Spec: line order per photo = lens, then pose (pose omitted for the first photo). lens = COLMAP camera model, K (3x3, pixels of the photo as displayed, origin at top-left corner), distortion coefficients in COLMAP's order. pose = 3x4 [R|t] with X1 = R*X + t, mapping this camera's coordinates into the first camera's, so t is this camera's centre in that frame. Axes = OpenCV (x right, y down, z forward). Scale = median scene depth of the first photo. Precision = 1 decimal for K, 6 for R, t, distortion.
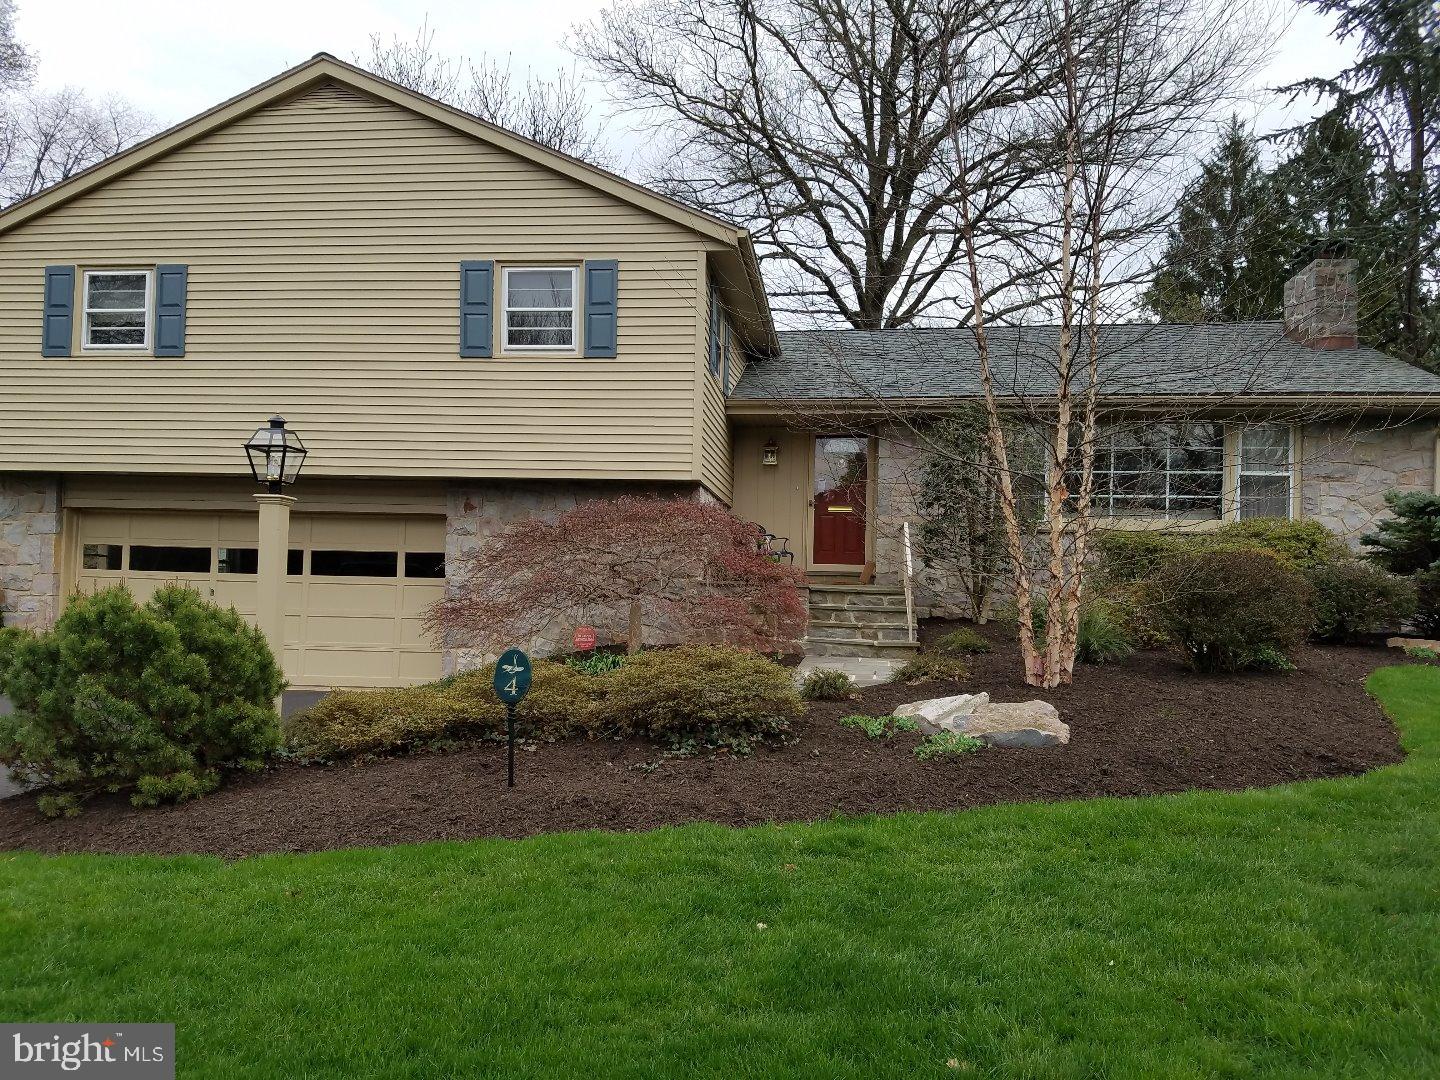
lens RADIAL K [[1109.6, 0, 720.0], [0, 1109.6, 540.0], [0, 0, 1]] dist [0.125636, -0.137096]
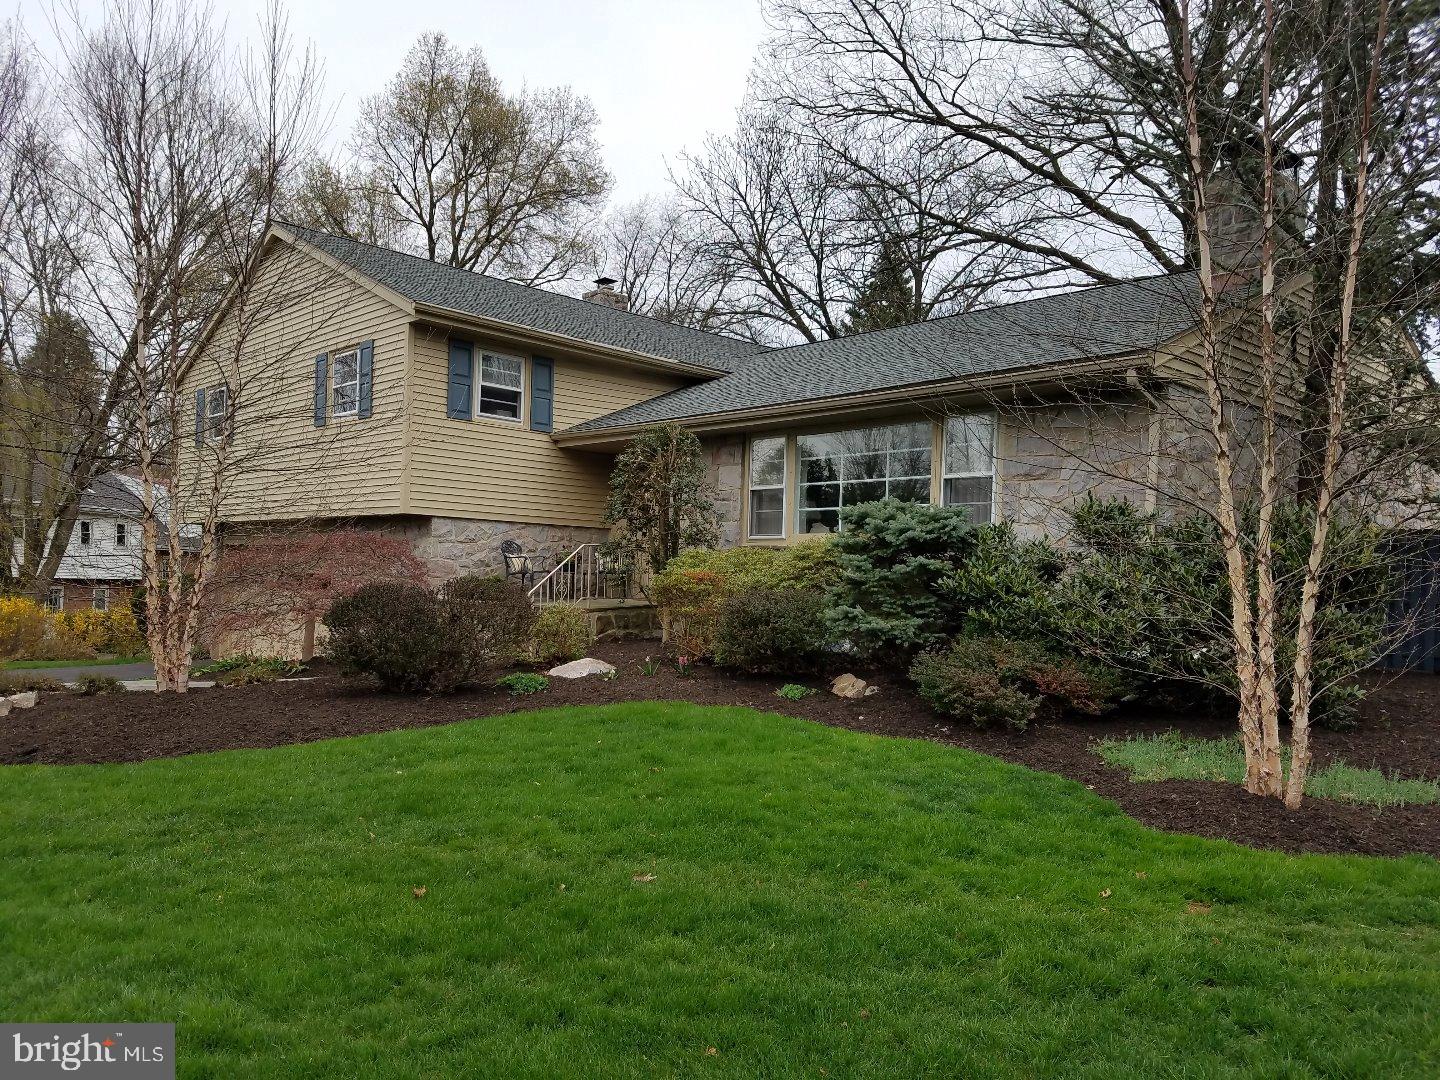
lens RADIAL K [[1109.6, 0, 720.0], [0, 1109.6, 540.0], [0, 0, 1]] dist [0.125636, -0.137096]
pose [[0.777656, -0.021811, -0.628311, 0.950014], [0.021158, 0.999740, -0.008519, -0.008831], [0.628333, -0.006669, 0.777916, 0.281833]]
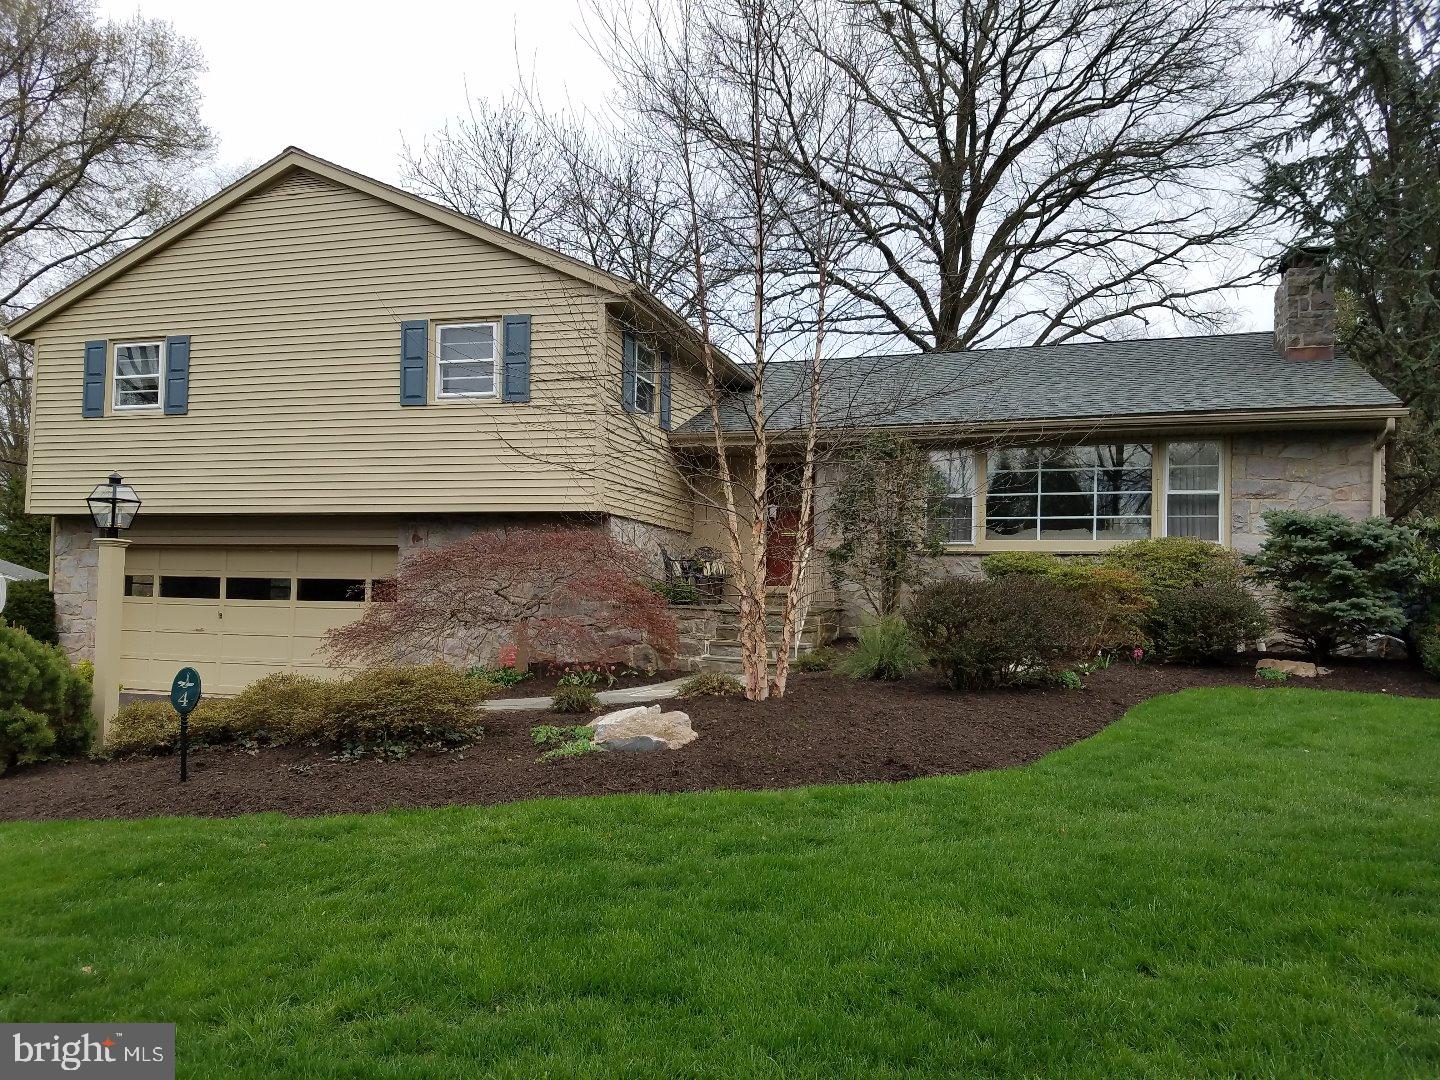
lens RADIAL K [[1109.6, 0, 720.0], [0, 1109.6, 540.0], [0, 0, 1]] dist [0.125636, -0.137096]
pose [[0.984756, -0.015087, -0.173284, 0.271521], [0.012446, 0.999789, -0.016316, -0.006219], [0.173494, 0.013911, 0.984737, -0.051267]]
